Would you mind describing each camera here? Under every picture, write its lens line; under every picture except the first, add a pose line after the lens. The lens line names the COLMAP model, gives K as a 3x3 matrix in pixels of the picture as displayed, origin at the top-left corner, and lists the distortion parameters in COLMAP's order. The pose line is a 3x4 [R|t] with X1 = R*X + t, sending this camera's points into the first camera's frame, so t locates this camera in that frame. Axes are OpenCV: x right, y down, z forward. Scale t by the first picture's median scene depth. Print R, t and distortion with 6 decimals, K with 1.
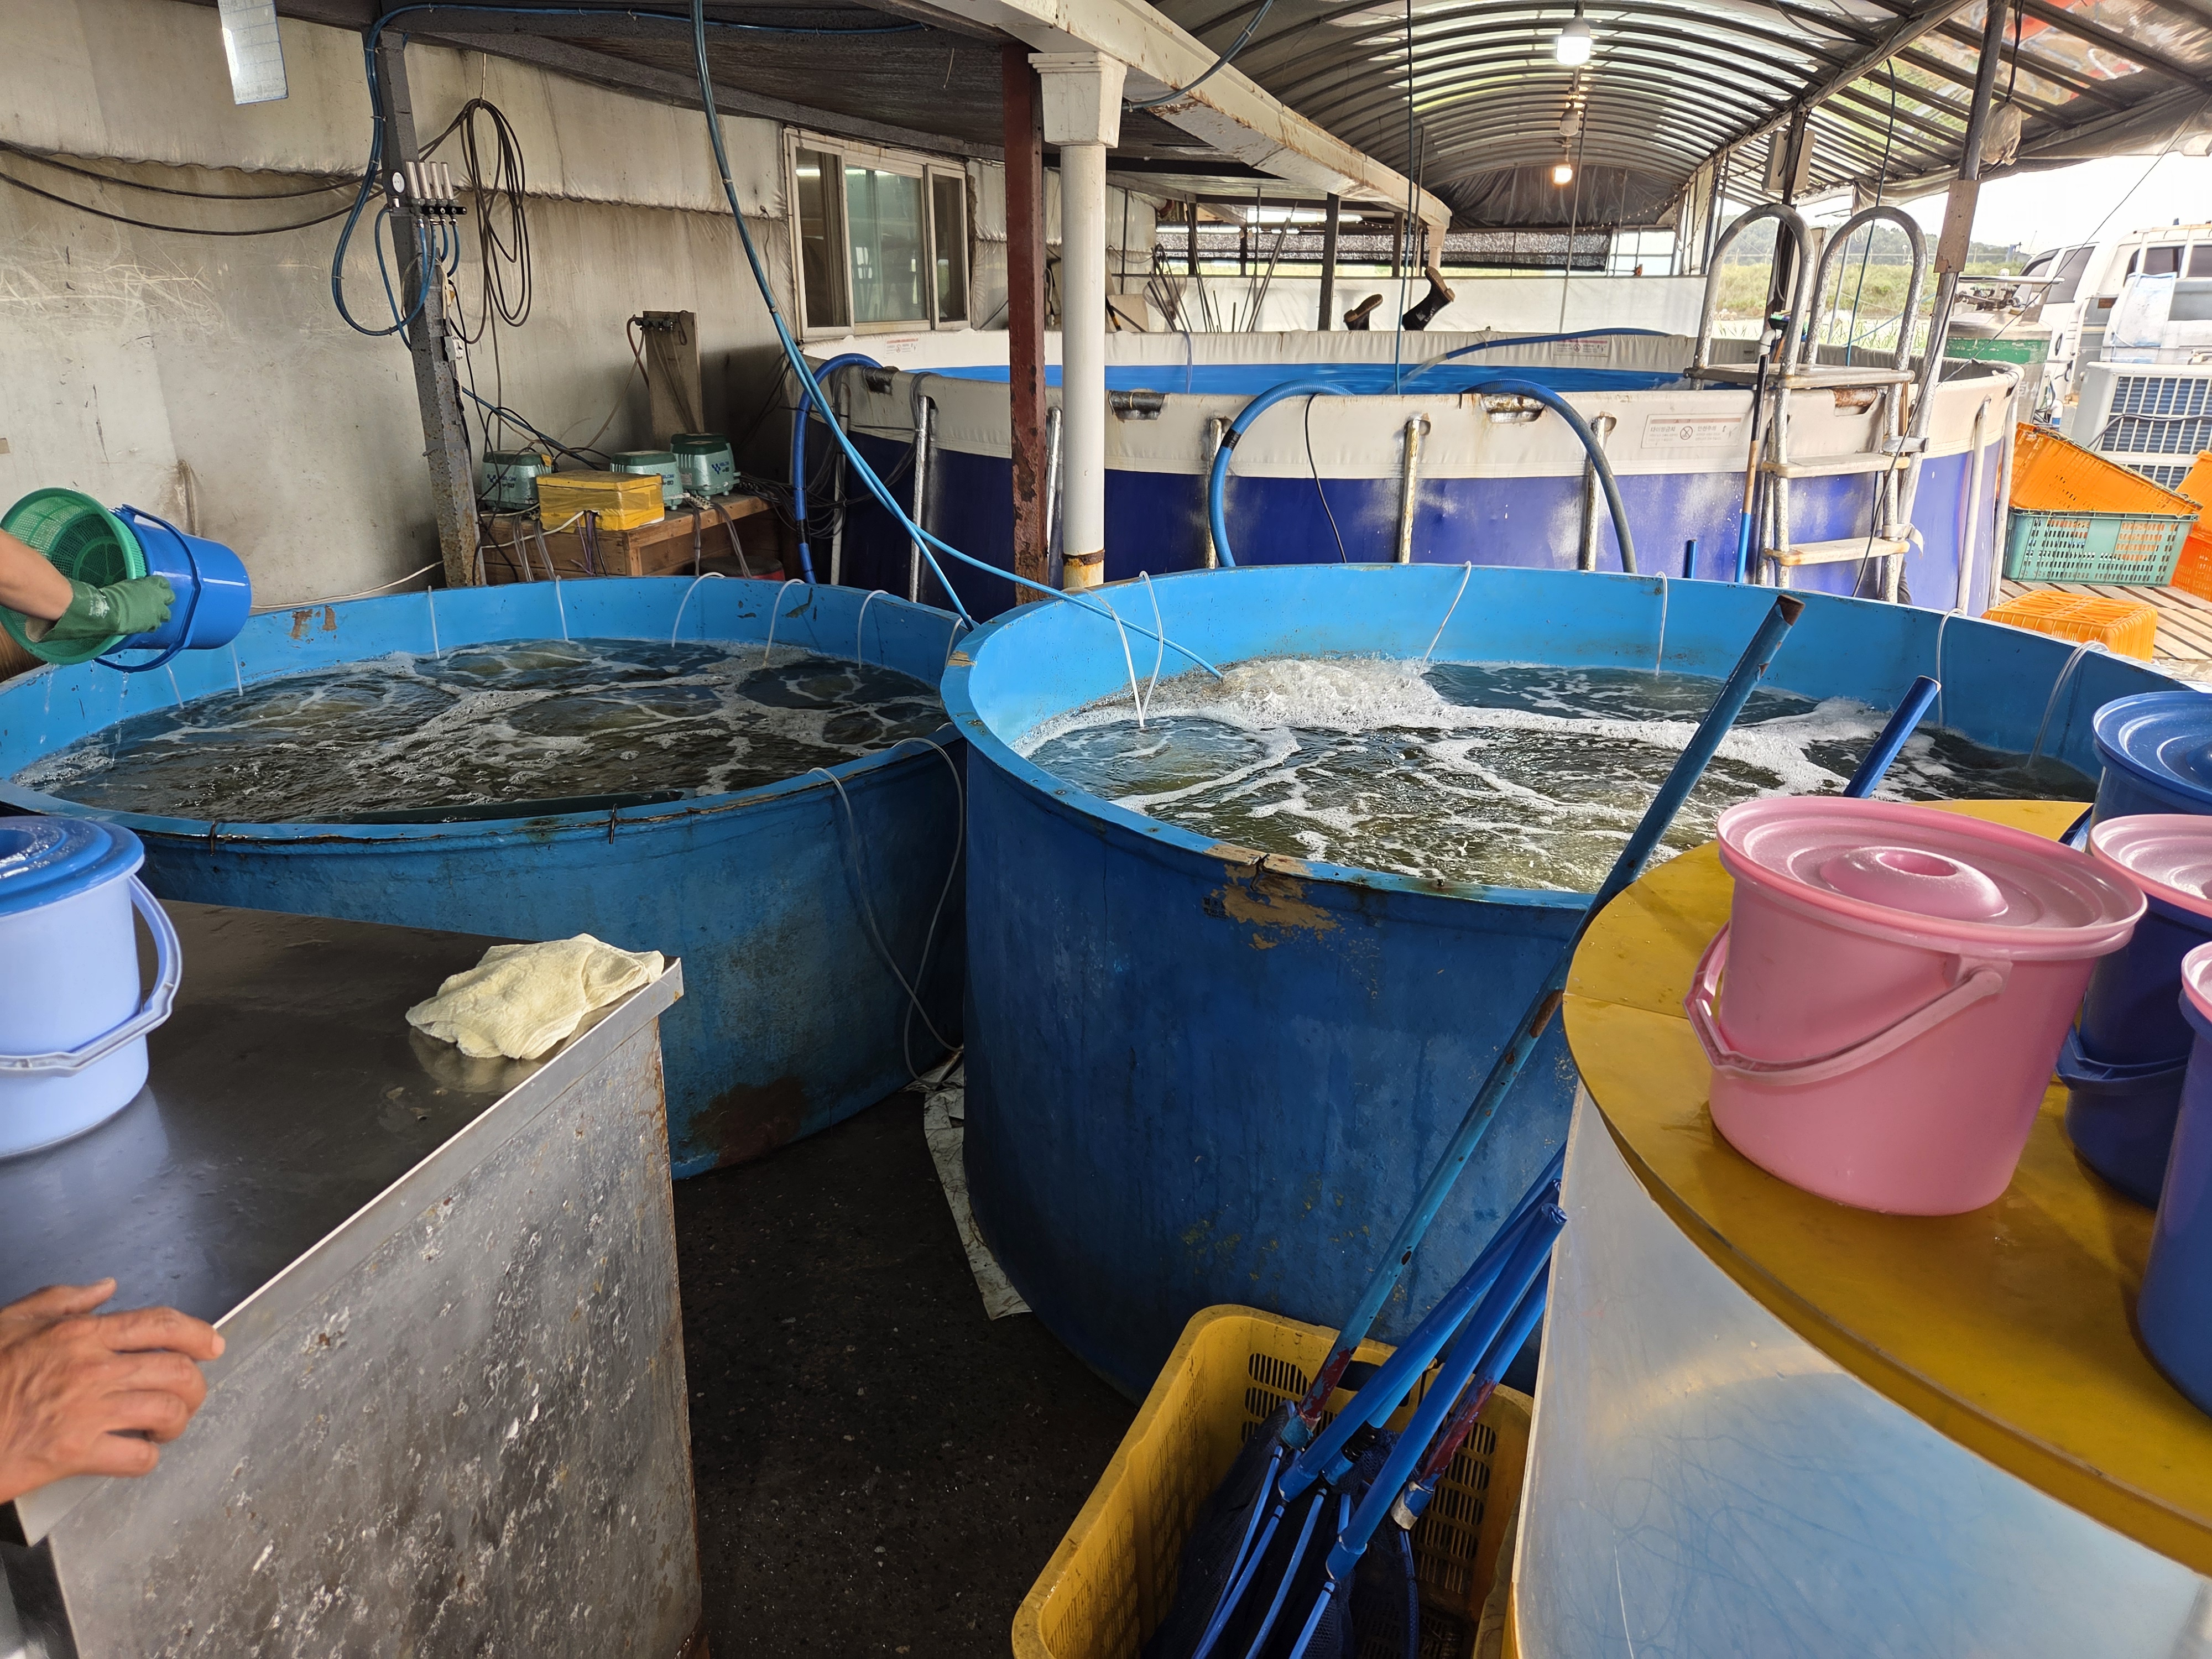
lens RADIAL K [[1528.4, 0, 1105.6], [0, 1528.4, 832.4], [0, 0, 1]] dist [0.022457, -0.019482]
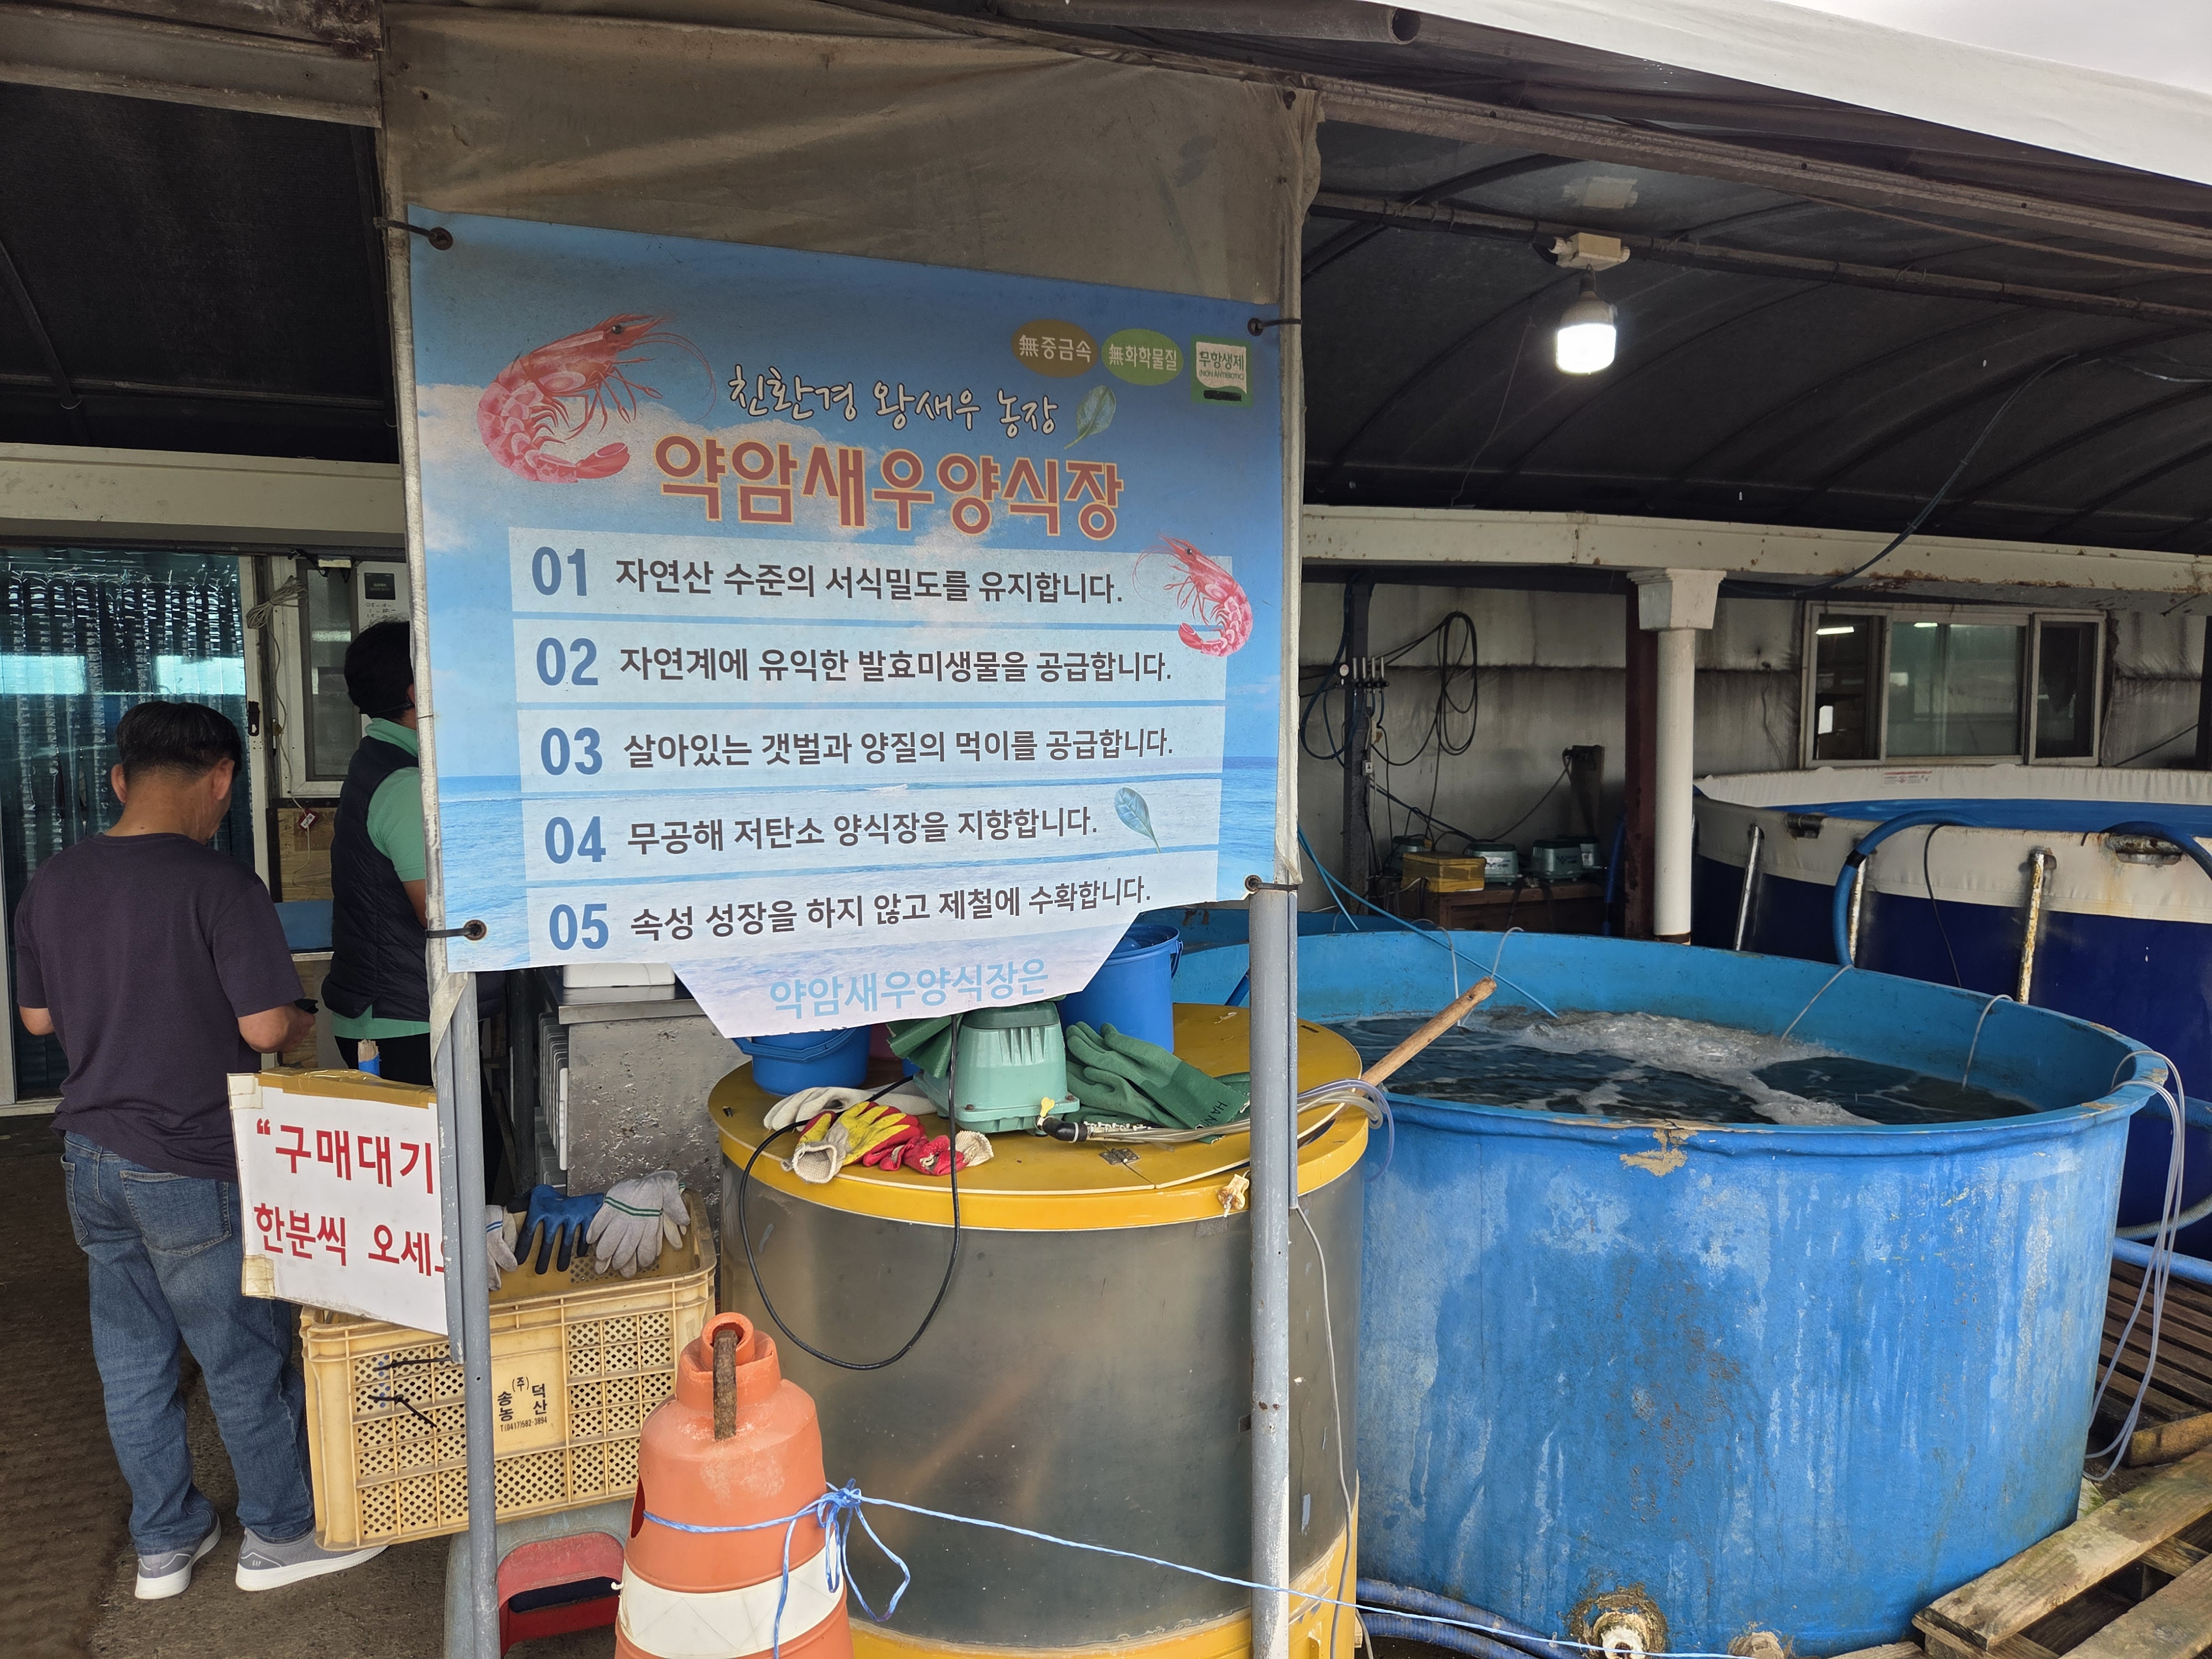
lens RADIAL K [[1528.4, 0, 1101.9], [0, 1528.4, 808.7], [0, 0, 1]] dist [0.022457, -0.019482]
pose [[0.619615, 0.046071, -0.783553, 0.609258], [-0.262664, 0.952891, -0.151681, 0.022914], [0.739652, 0.299794, 0.602526, -0.093165]]
